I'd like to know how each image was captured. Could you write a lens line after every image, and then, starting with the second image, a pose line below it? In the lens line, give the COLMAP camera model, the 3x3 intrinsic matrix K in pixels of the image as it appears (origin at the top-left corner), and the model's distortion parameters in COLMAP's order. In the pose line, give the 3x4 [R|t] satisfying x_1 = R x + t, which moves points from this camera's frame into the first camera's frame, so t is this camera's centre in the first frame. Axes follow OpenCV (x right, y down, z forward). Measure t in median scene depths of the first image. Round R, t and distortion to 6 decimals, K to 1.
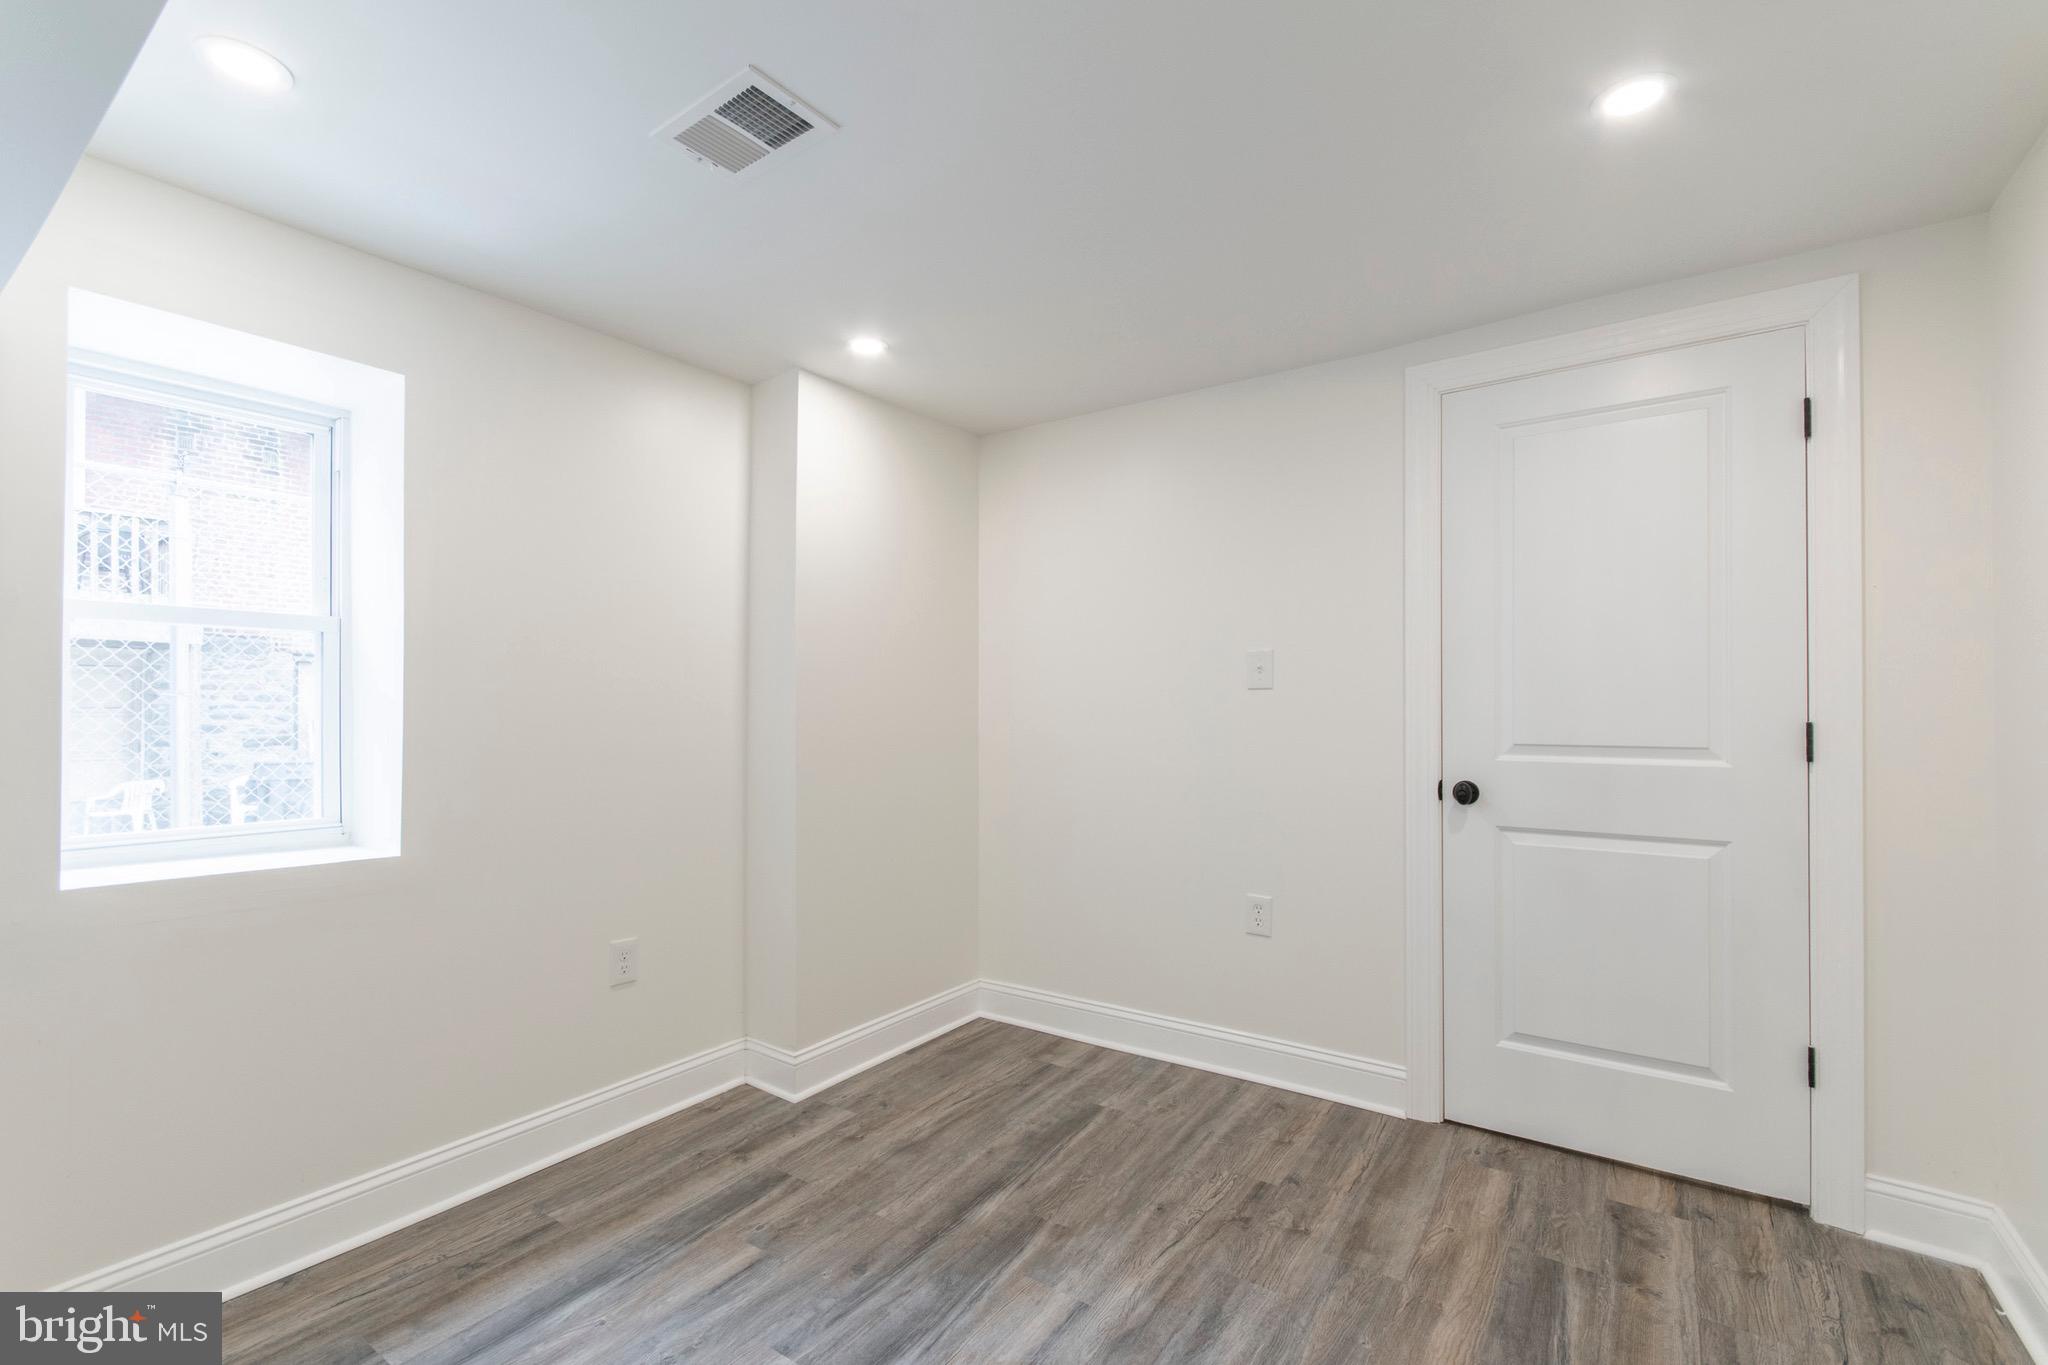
lens RADIAL K [[905.9, 0, 1015.7], [0, 905.9, 692.9], [0, 0, 1]] dist [-0.000244, -0.000425]
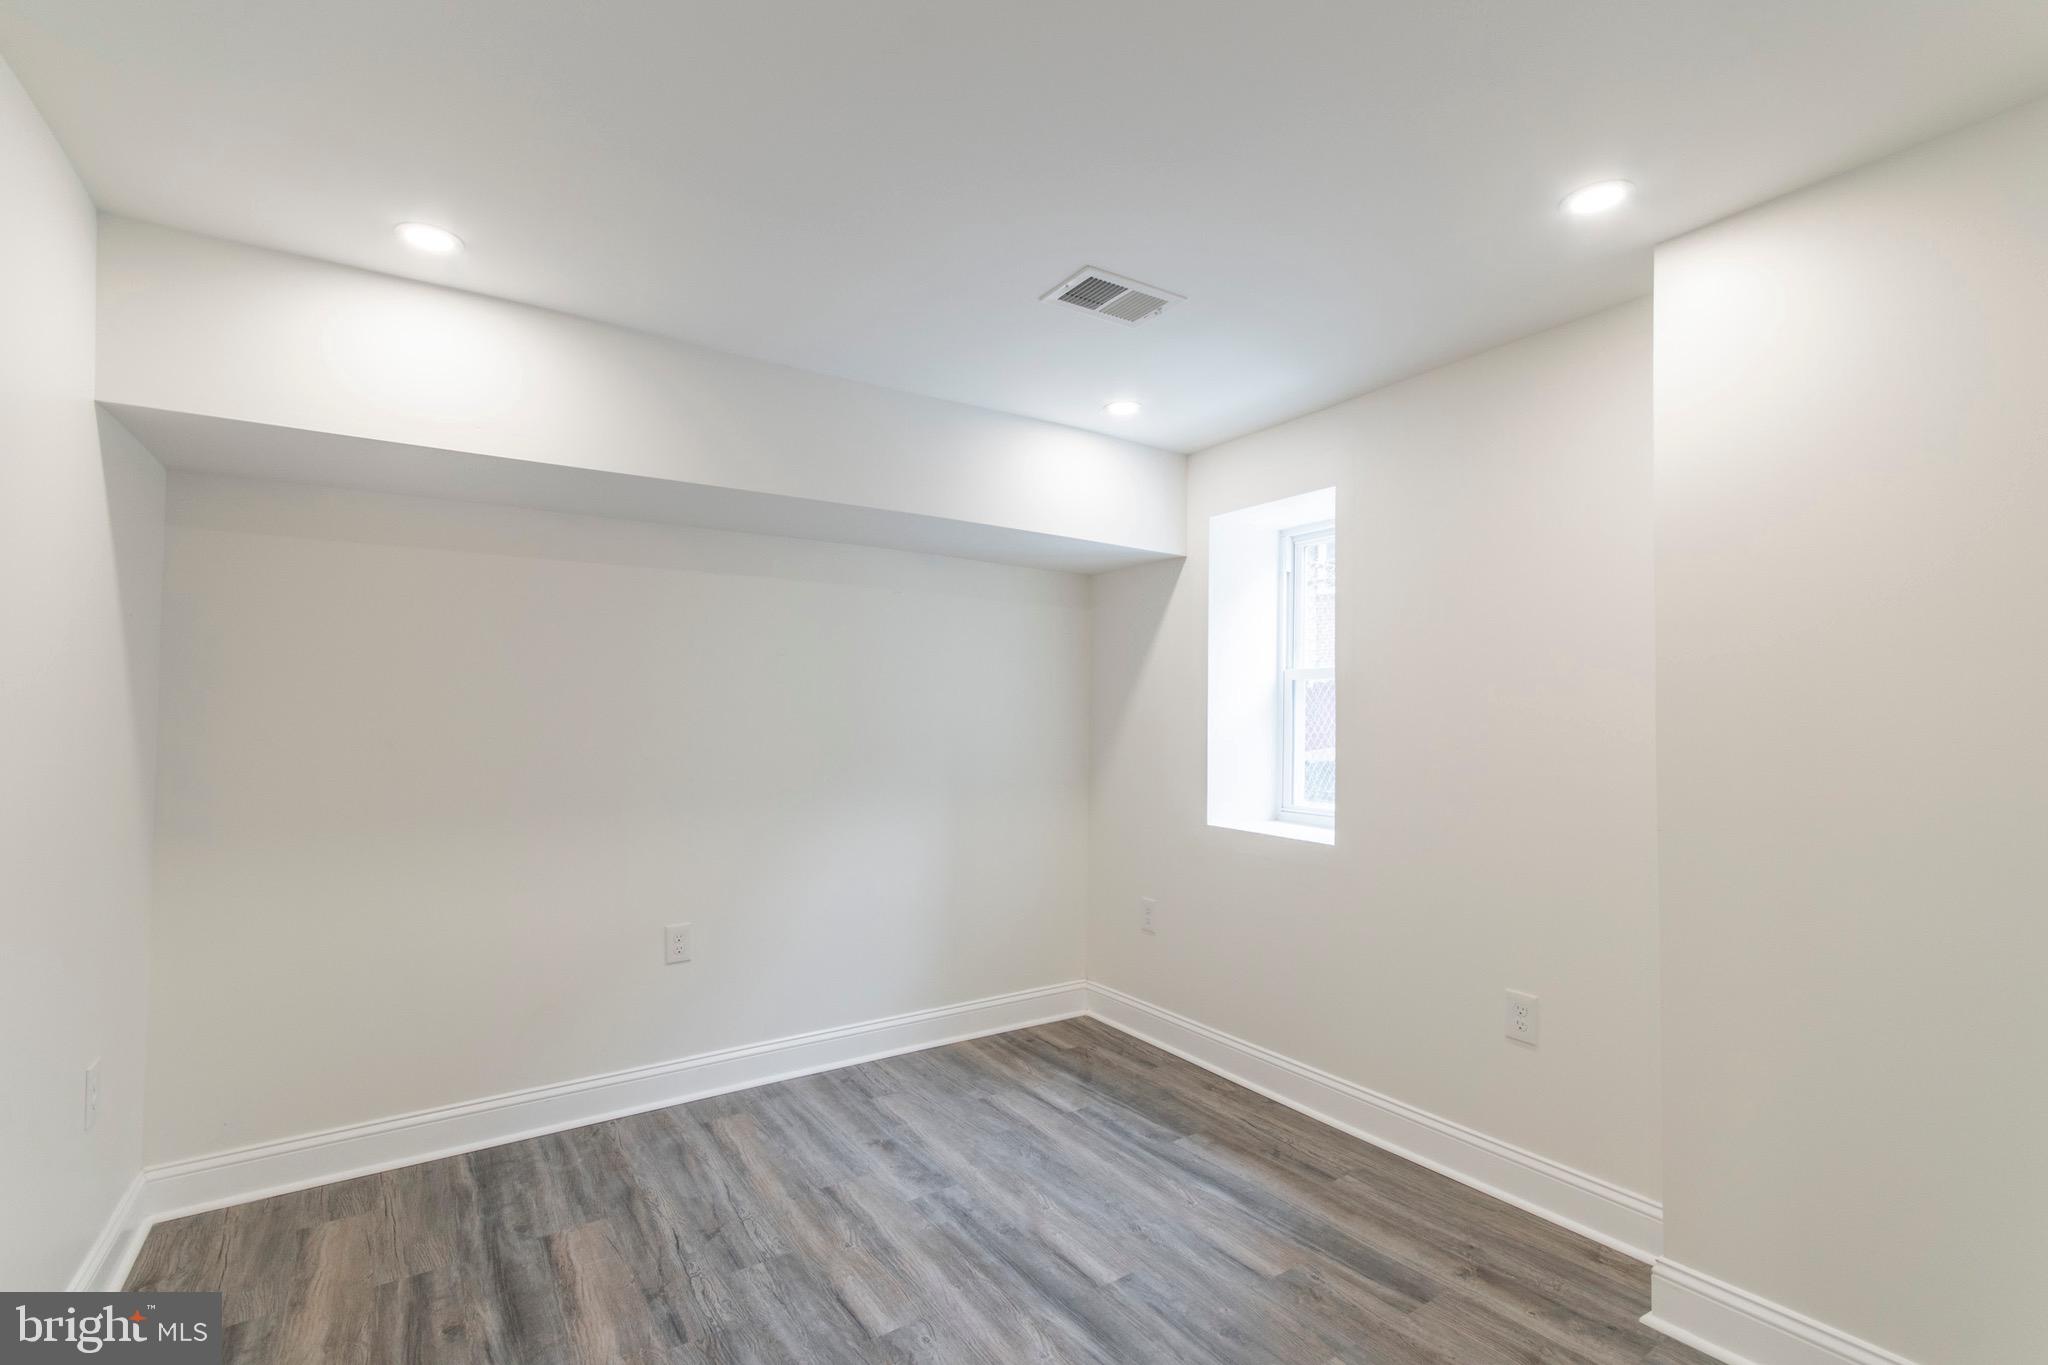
lens RADIAL K [[905.9, 0, 1015.7], [0, 905.9, 692.9], [0, 0, 1]] dist [-0.000244, -0.000425]
pose [[-0.353127, -0.027662, -0.935166, 0.760756], [0.004500, 0.999501, -0.031264, -0.006344], [0.935565, -0.015248, -0.352826, 1.059870]]
